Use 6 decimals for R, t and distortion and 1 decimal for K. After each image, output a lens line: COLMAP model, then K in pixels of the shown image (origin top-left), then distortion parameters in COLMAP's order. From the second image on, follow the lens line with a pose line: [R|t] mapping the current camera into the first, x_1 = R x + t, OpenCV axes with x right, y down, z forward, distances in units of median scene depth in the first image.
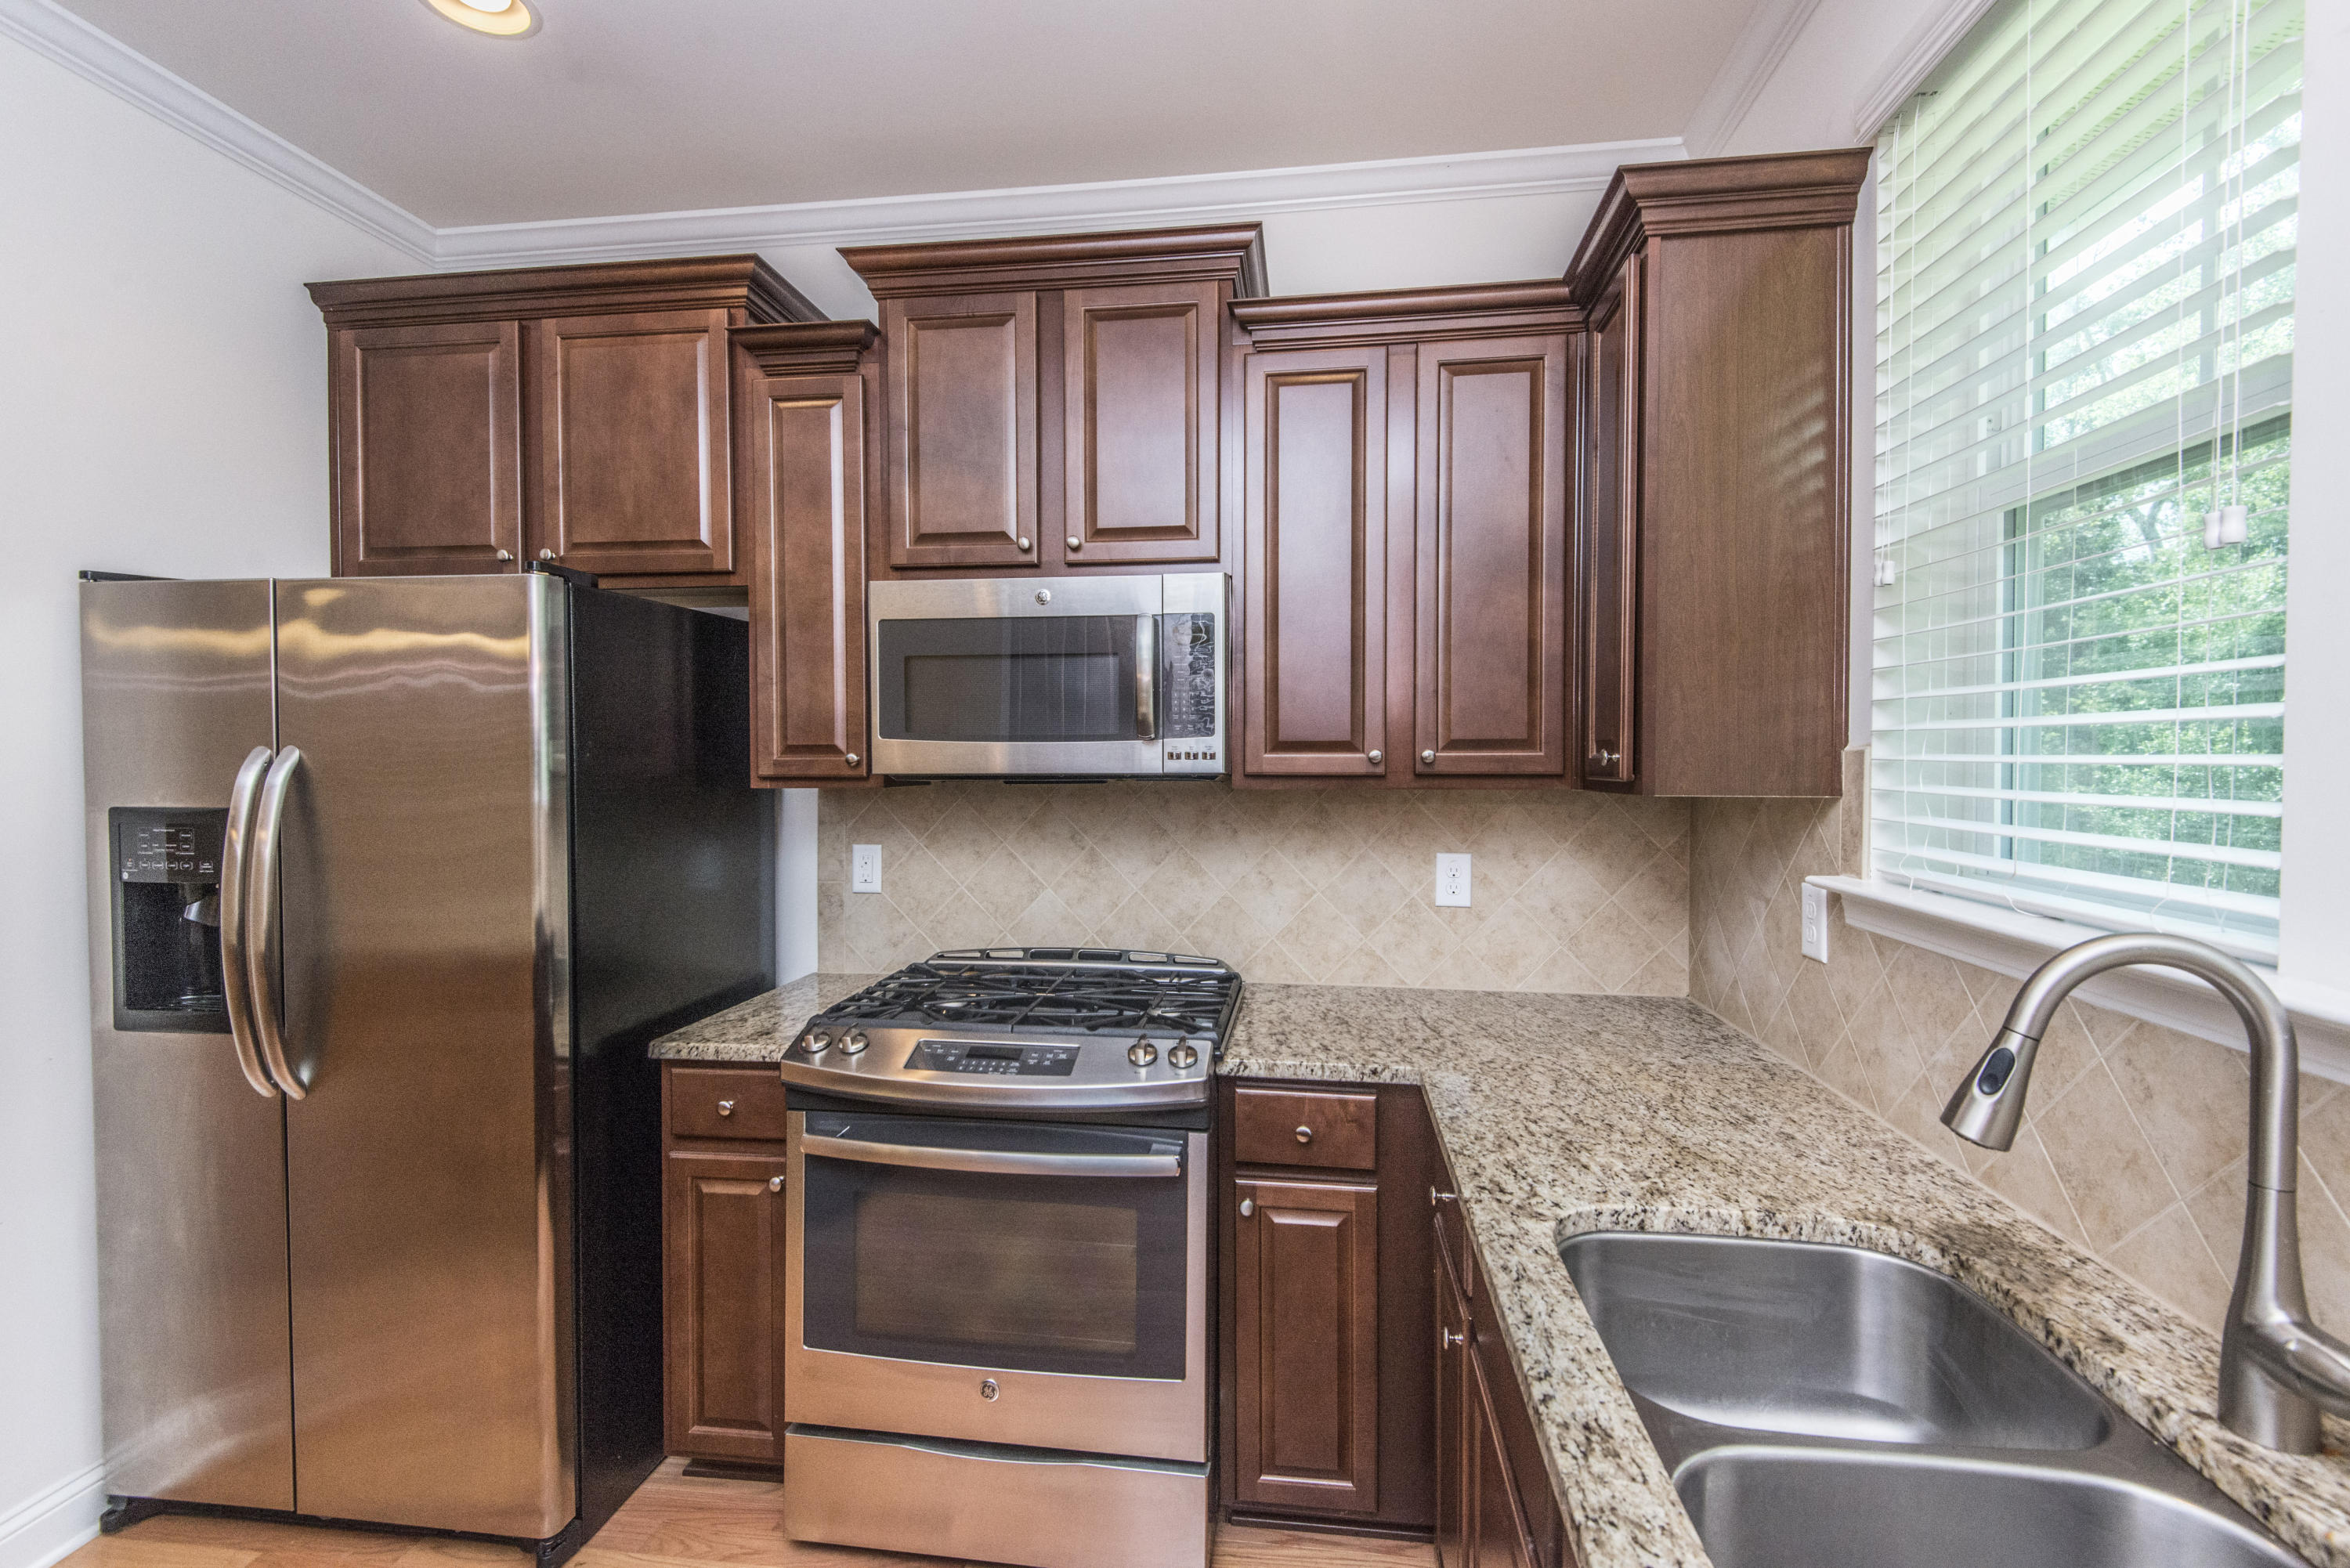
lens RADIAL K [[1059.6, 0, 1188.0], [0, 1059.6, 776.7], [0, 0, 1]] dist [0.027793, -0.018260]
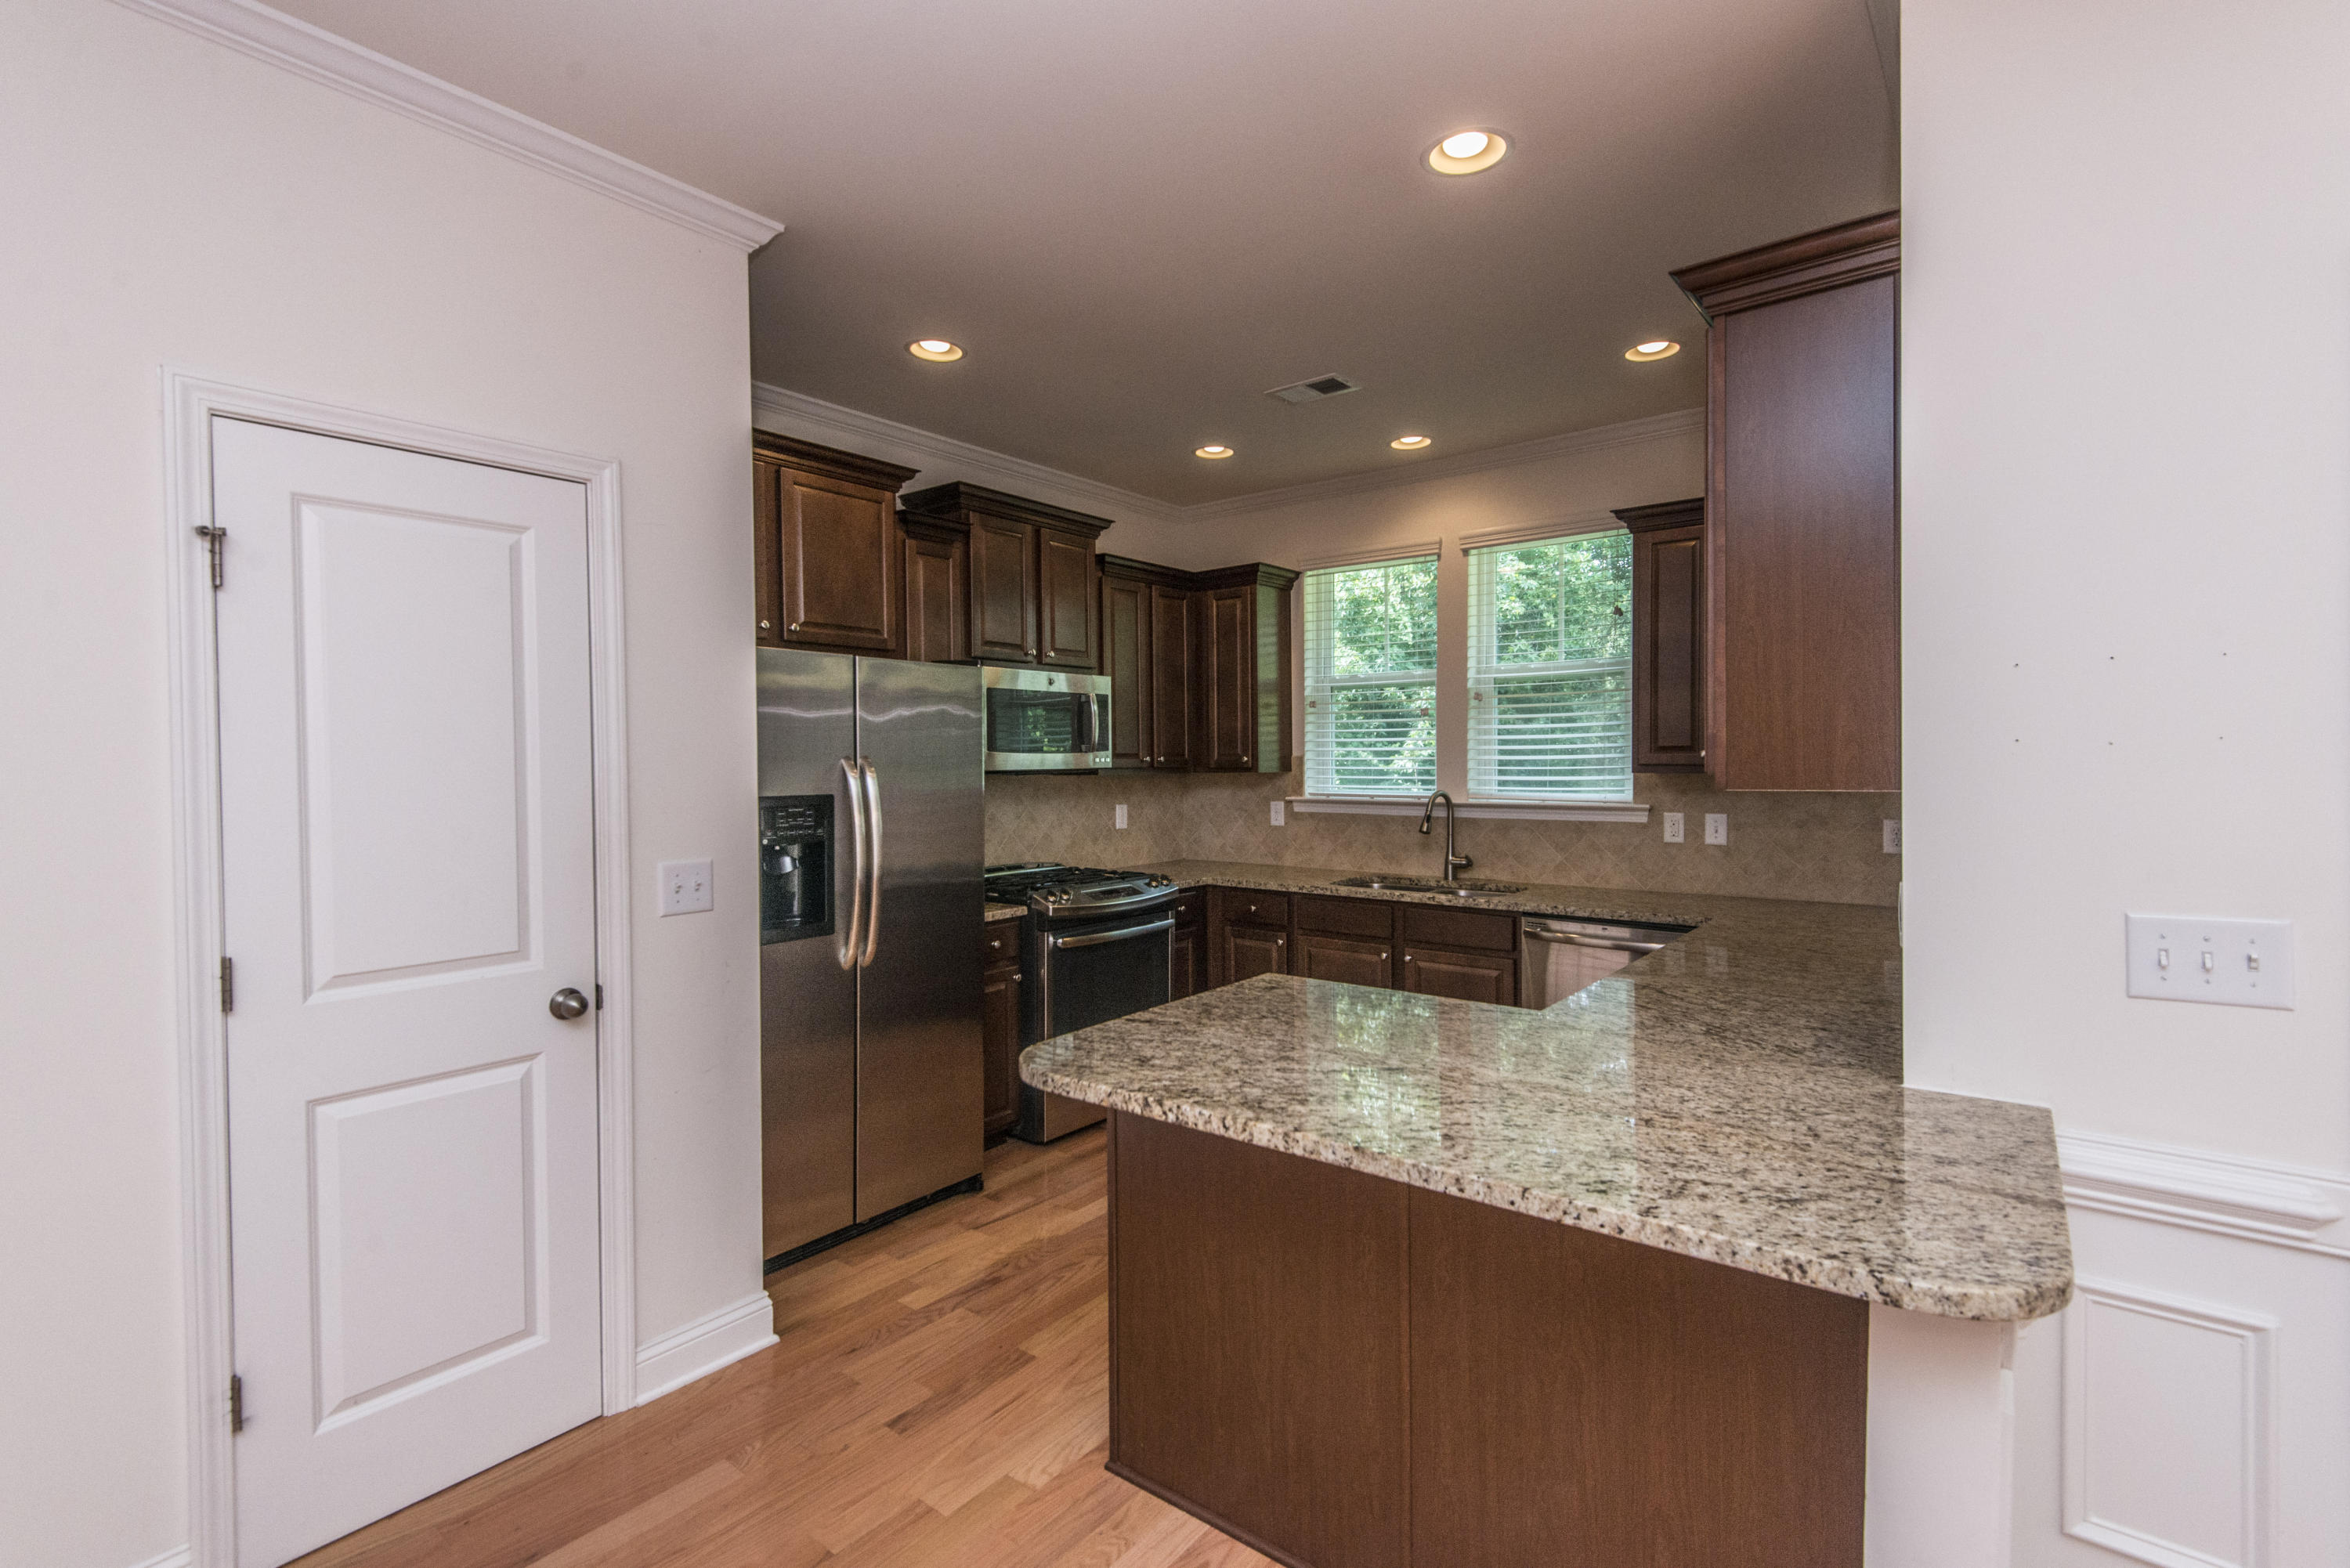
lens RADIAL K [[1059.6, 0, 1188.0], [0, 1059.6, 776.7], [0, 0, 1]] dist [0.027793, -0.018260]
pose [[0.504790, -0.017557, 0.863064, -1.686173], [0.025114, 0.999669, 0.005647, 0.006628], [-0.862877, 0.018824, 0.505063, -0.233726]]
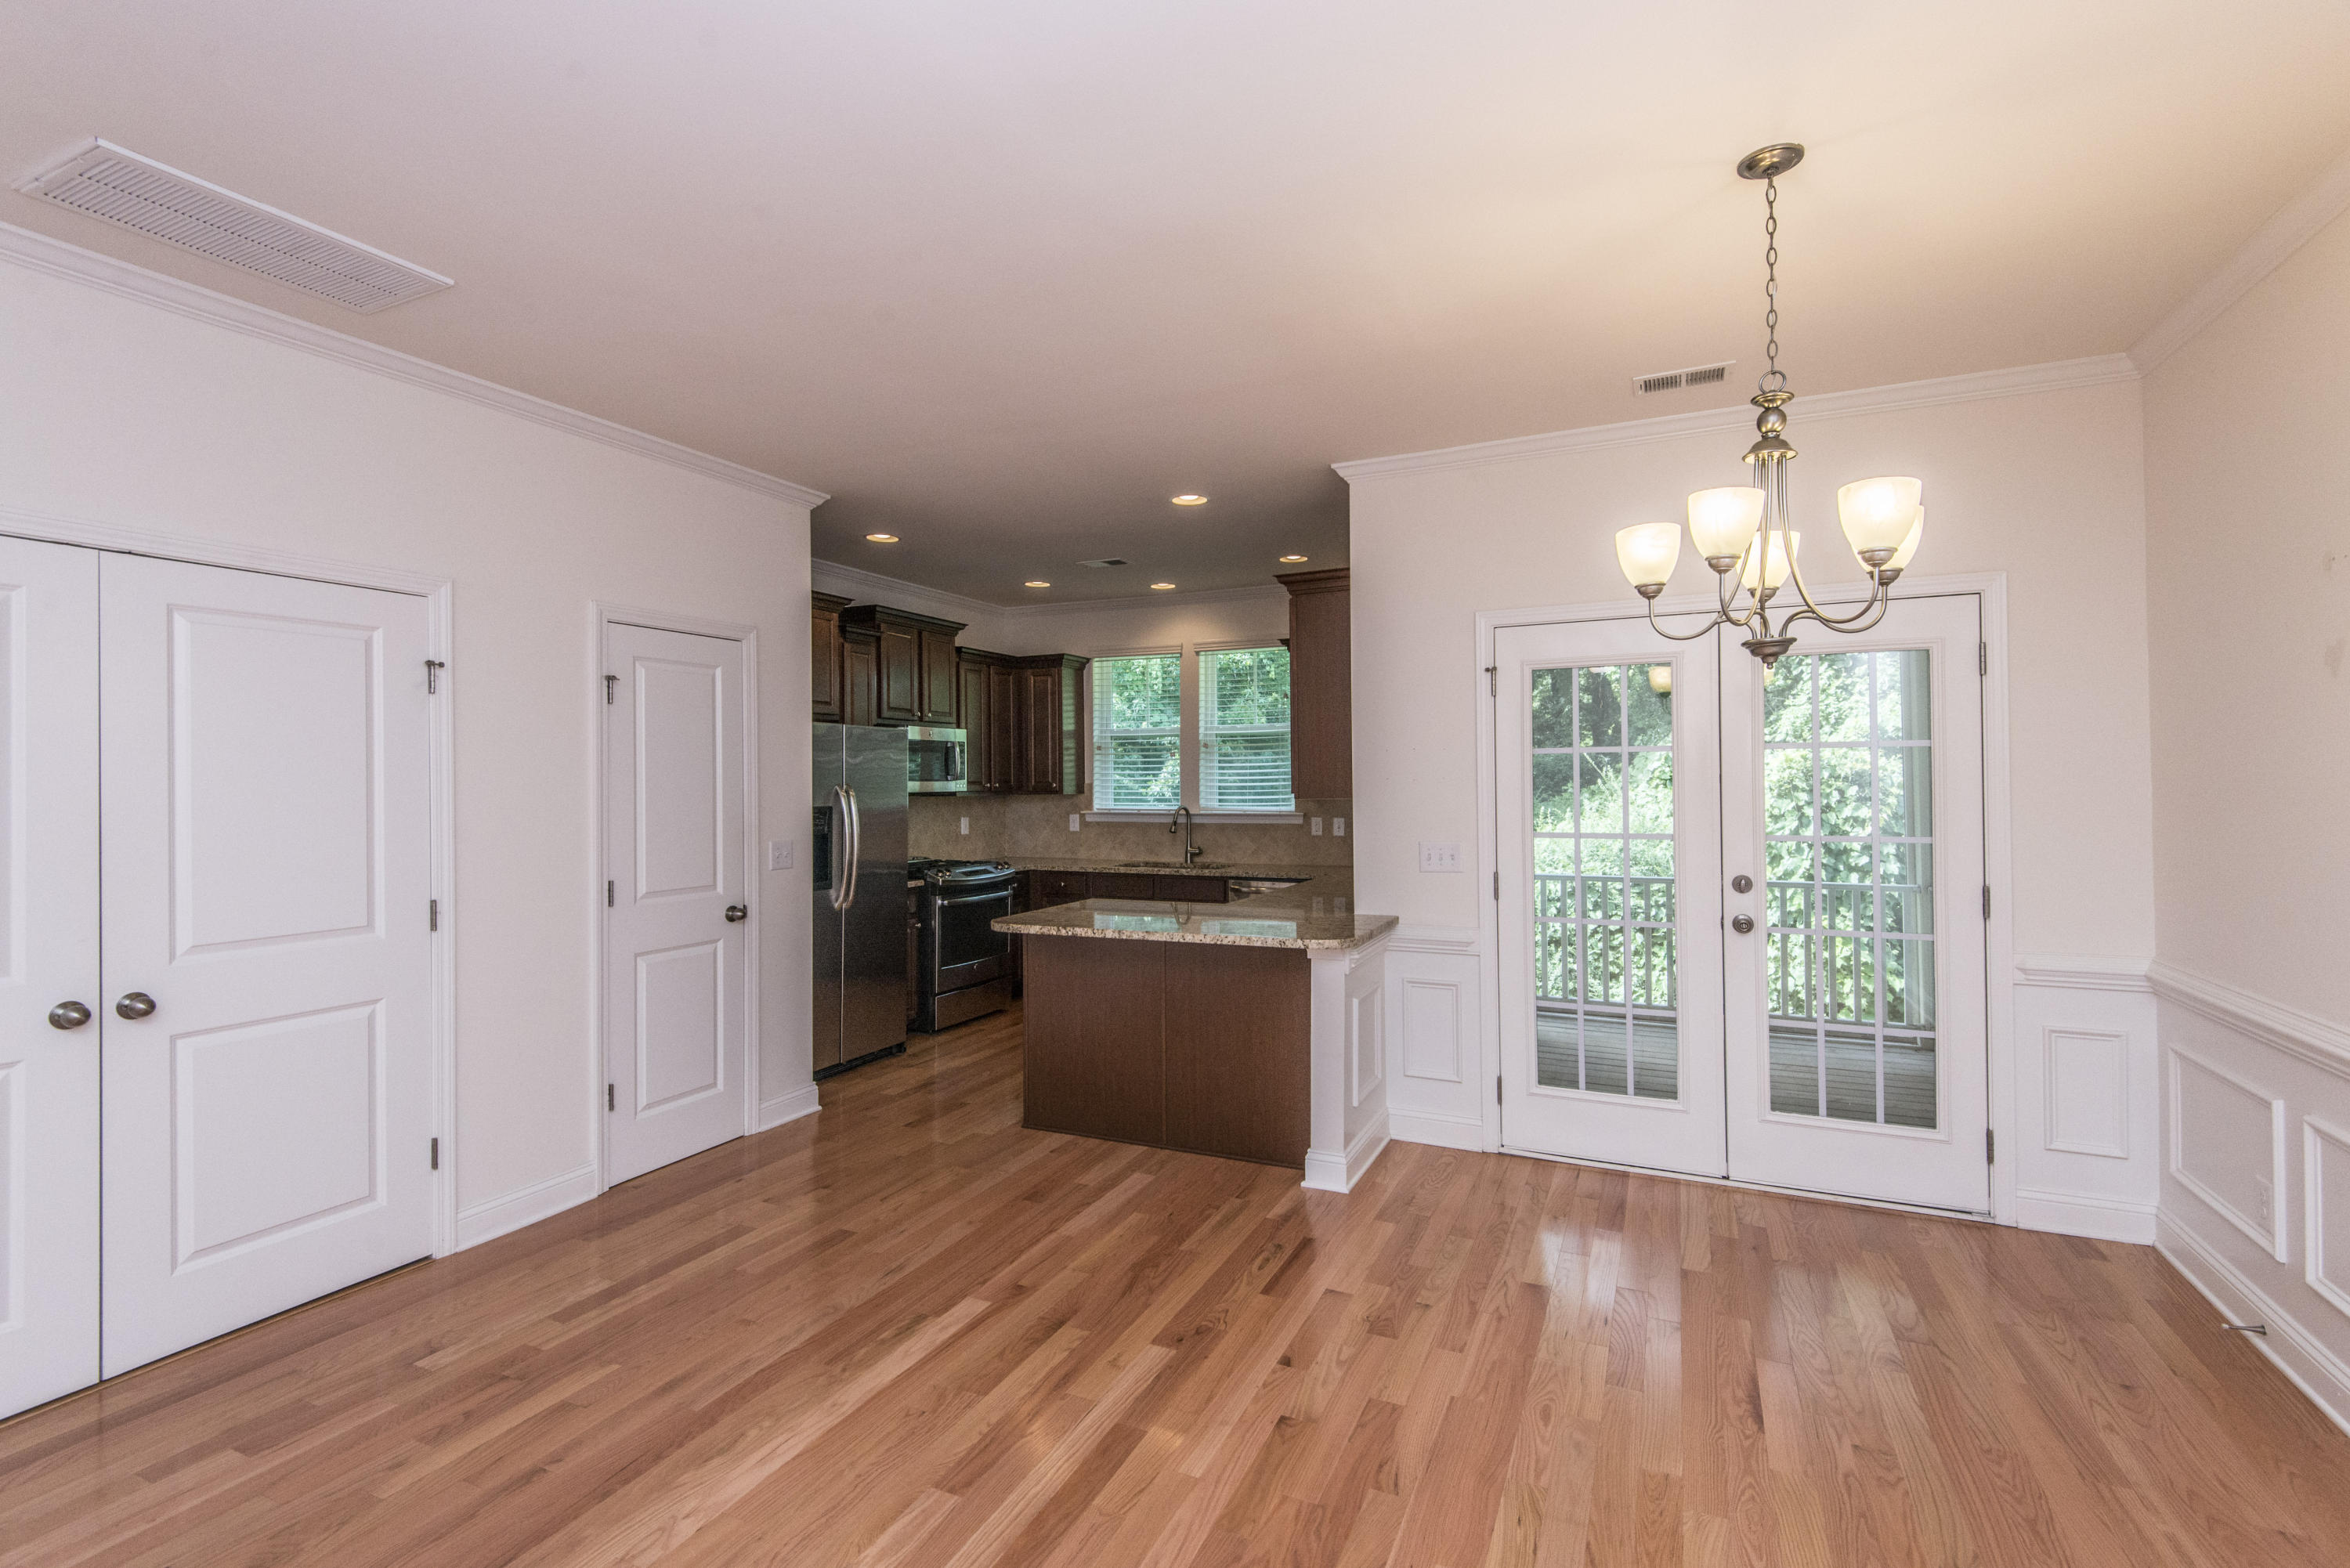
lens RADIAL K [[1059.6, 0, 1188.0], [0, 1059.6, 776.7], [0, 0, 1]] dist [0.027793, -0.018260]
pose [[0.292763, 0.004395, 0.956175, -2.733654], [0.026438, 0.999570, -0.012689, 0.011590], [-0.955819, 0.028995, 0.292521, -0.575244]]
